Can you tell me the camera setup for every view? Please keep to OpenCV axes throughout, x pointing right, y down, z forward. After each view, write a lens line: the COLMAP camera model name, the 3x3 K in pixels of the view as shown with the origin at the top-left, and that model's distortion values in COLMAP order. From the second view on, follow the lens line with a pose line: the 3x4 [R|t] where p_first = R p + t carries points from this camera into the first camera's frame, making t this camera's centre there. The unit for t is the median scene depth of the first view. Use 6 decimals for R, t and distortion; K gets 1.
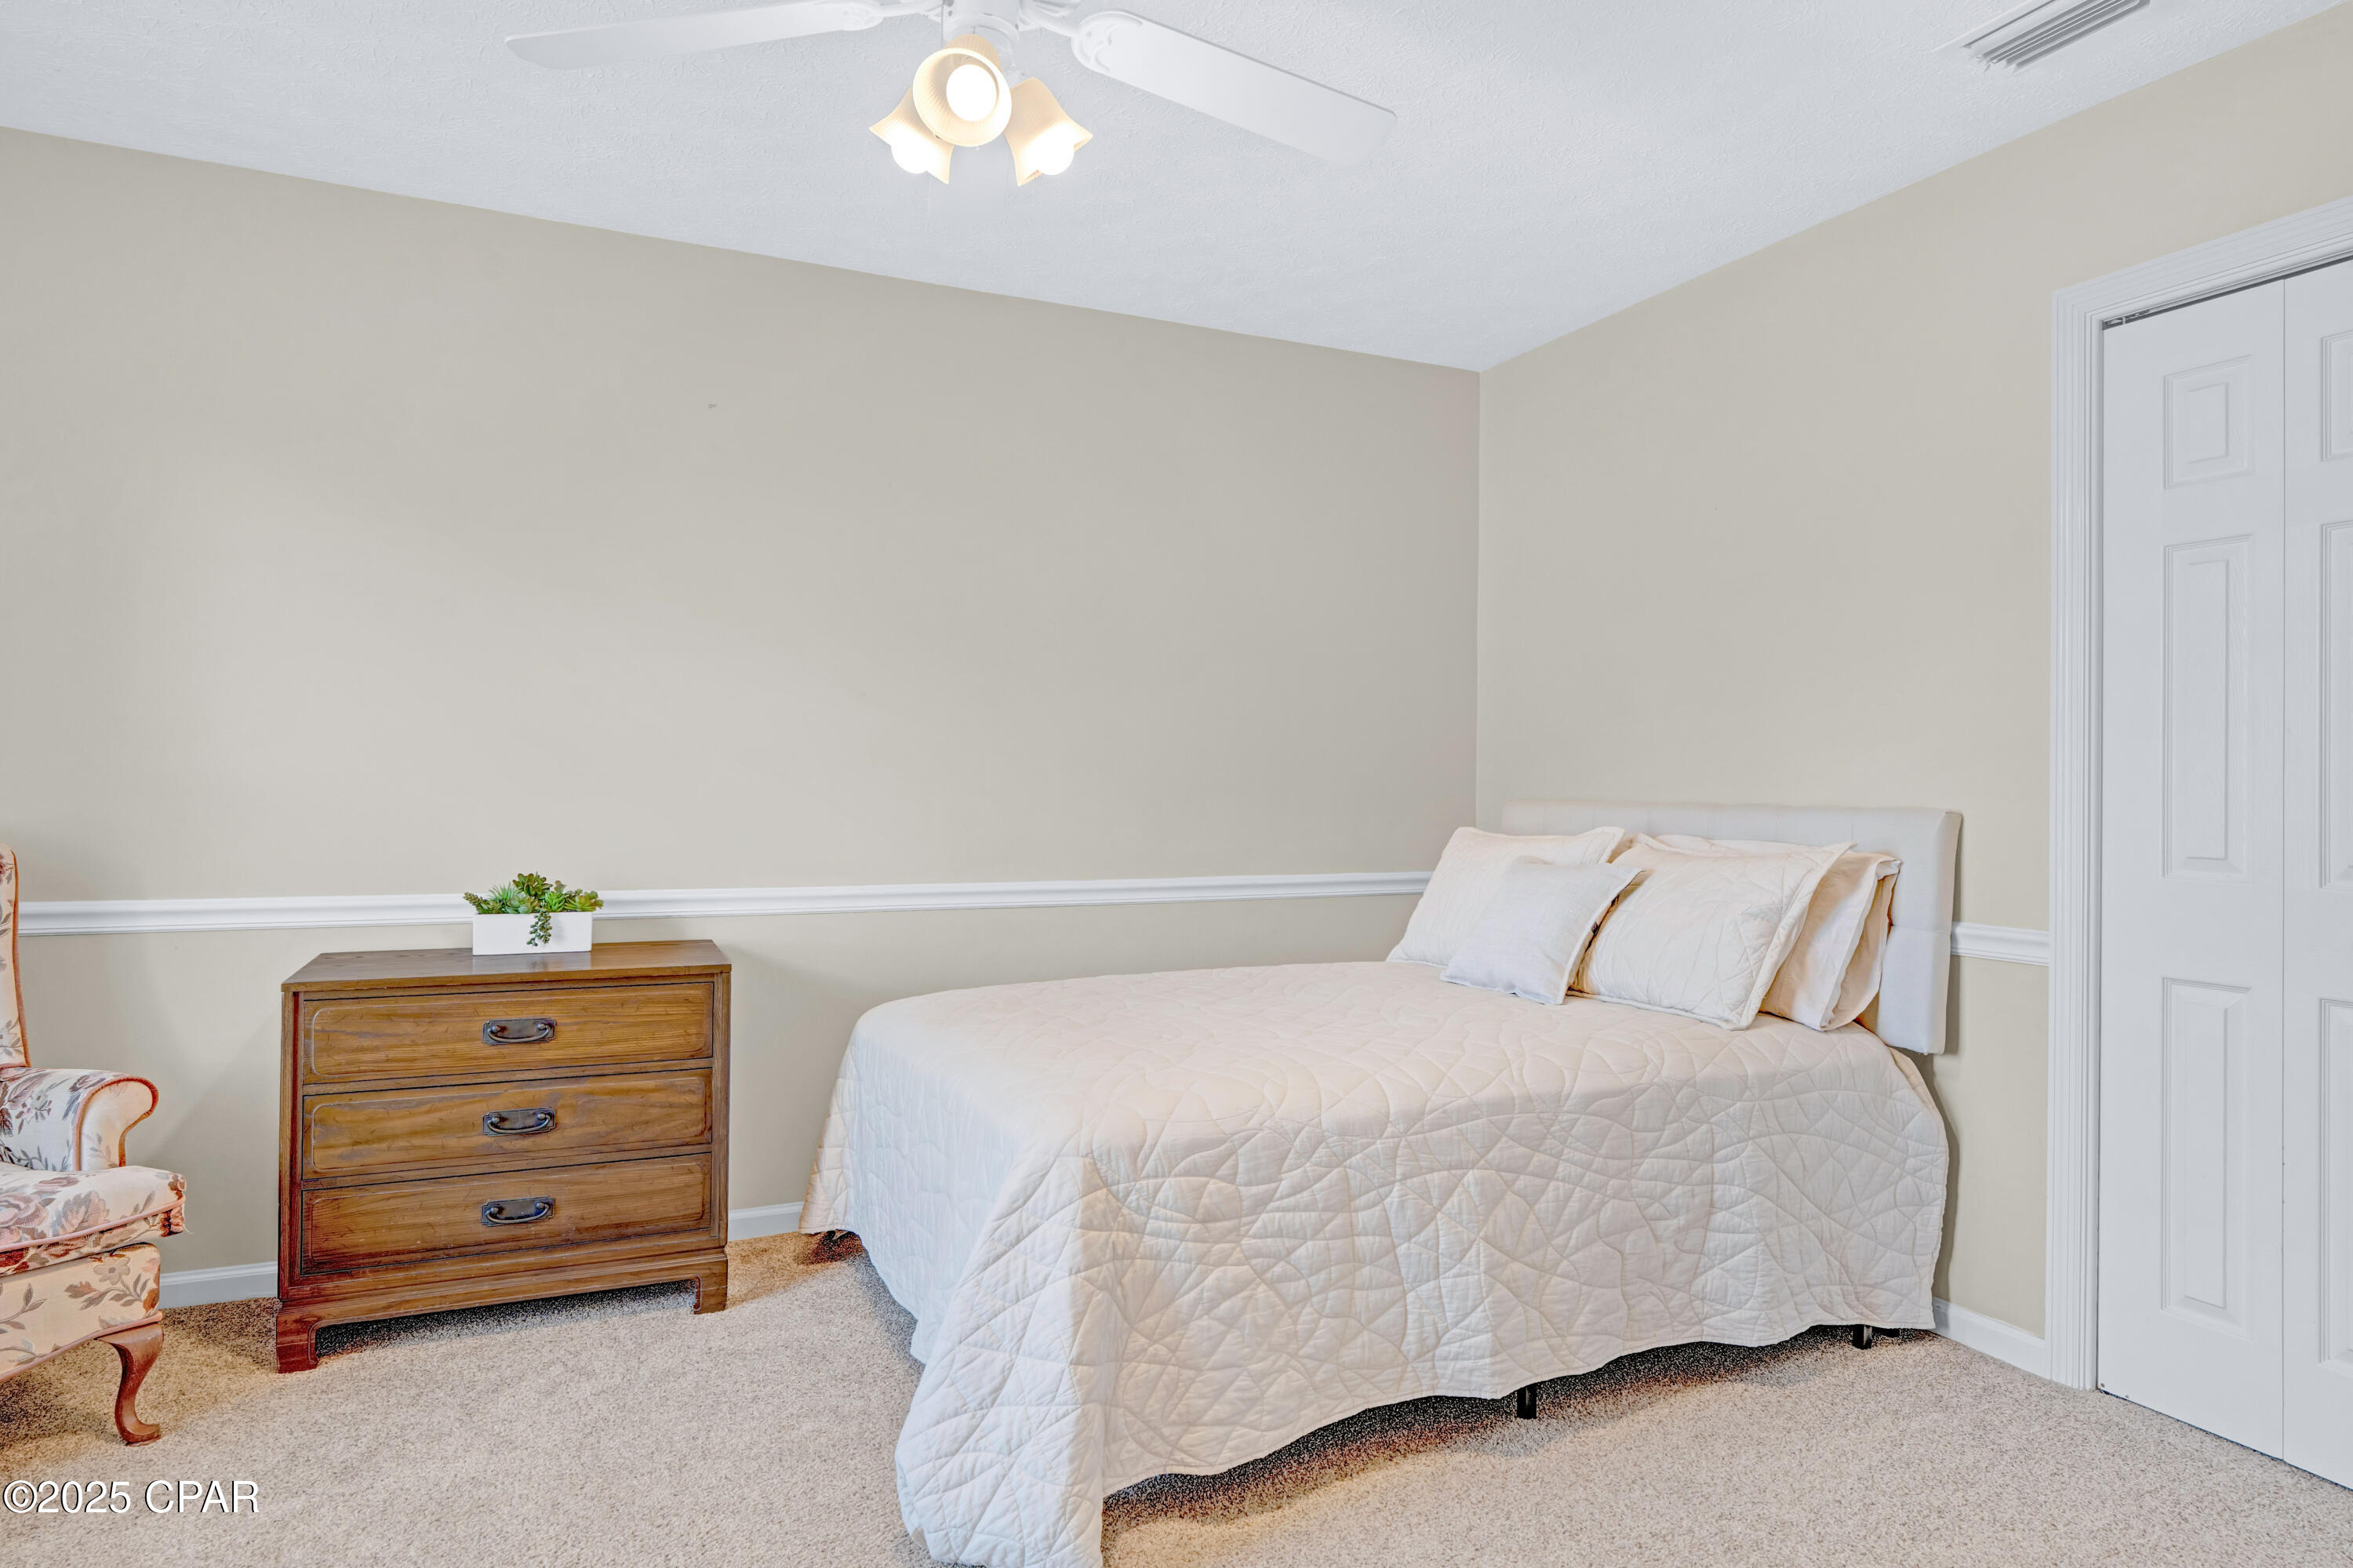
lens RADIAL K [[1337.8, 0, 1176.5], [0, 1337.8, 784.0], [0, 0, 1]] dist [0.000103, 0.000074]
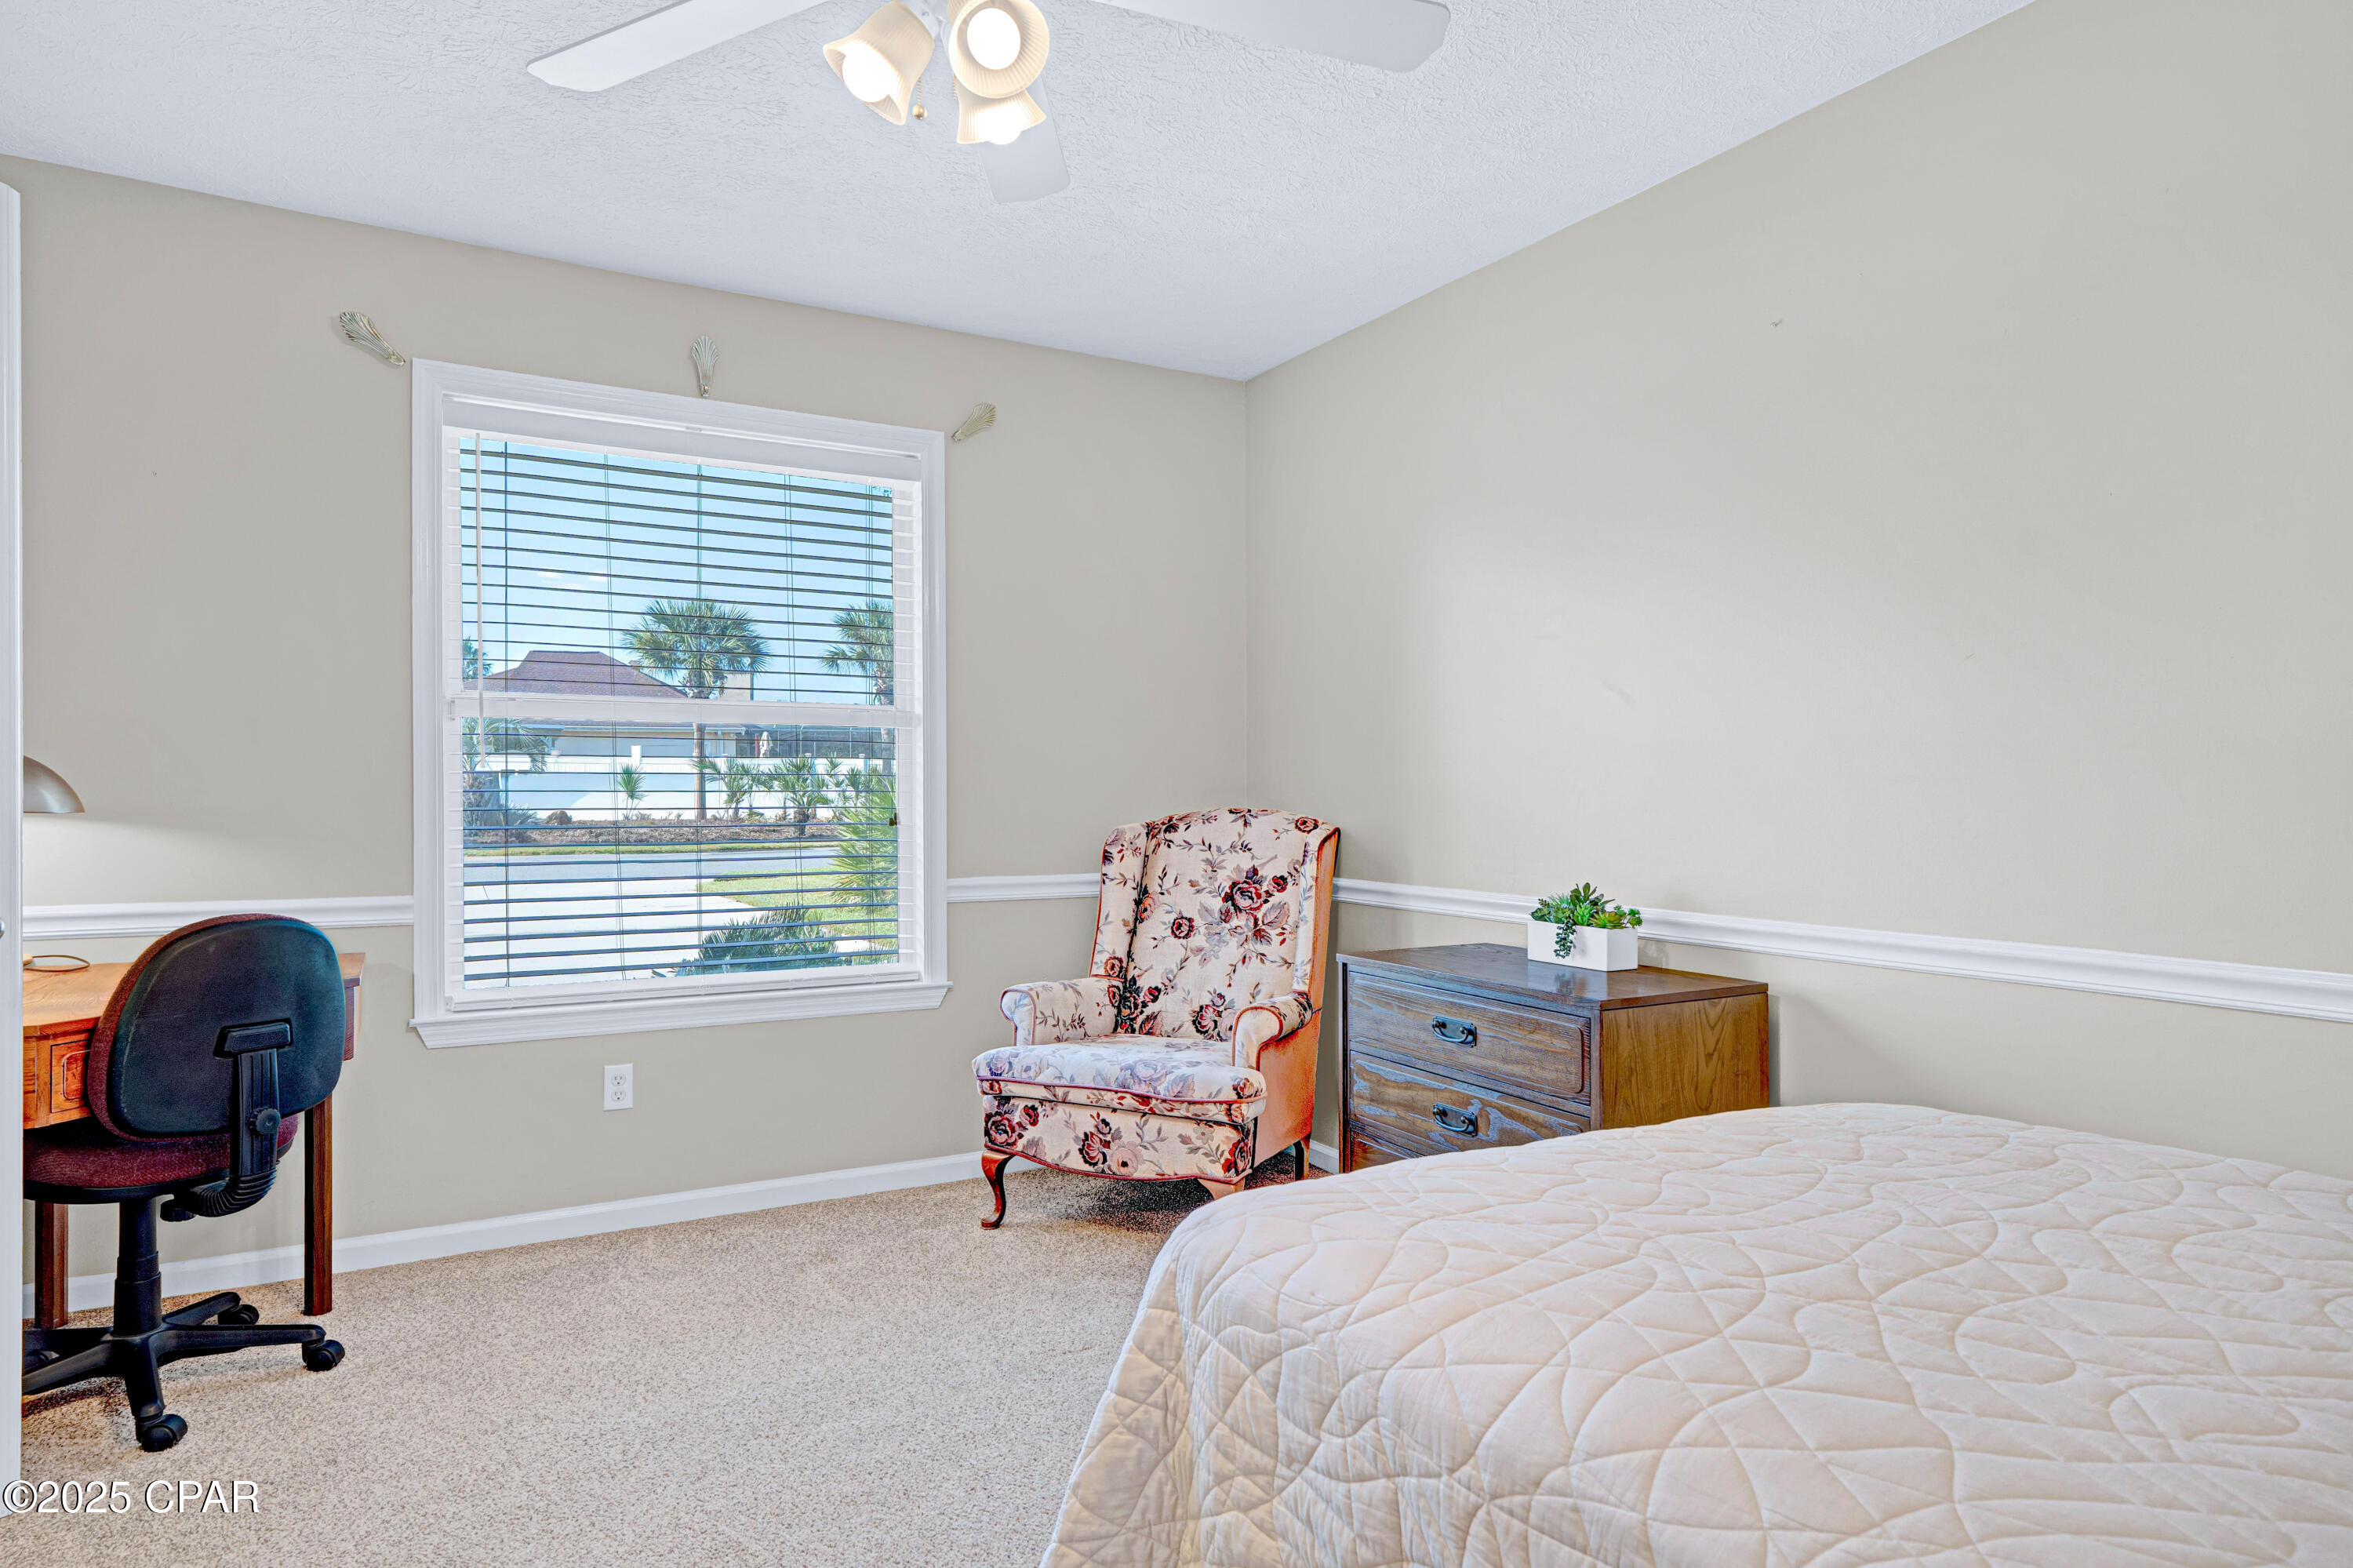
lens RADIAL K [[1337.8, 0, 1176.5], [0, 1337.8, 784.0], [0, 0, 1]] dist [0.000103, 0.000074]
pose [[0.096584, -0.019766, -0.995129, 0.528736], [-0.005306, 0.999778, -0.020373, 0.017705], [0.995311, 0.007248, 0.096458, 0.705824]]
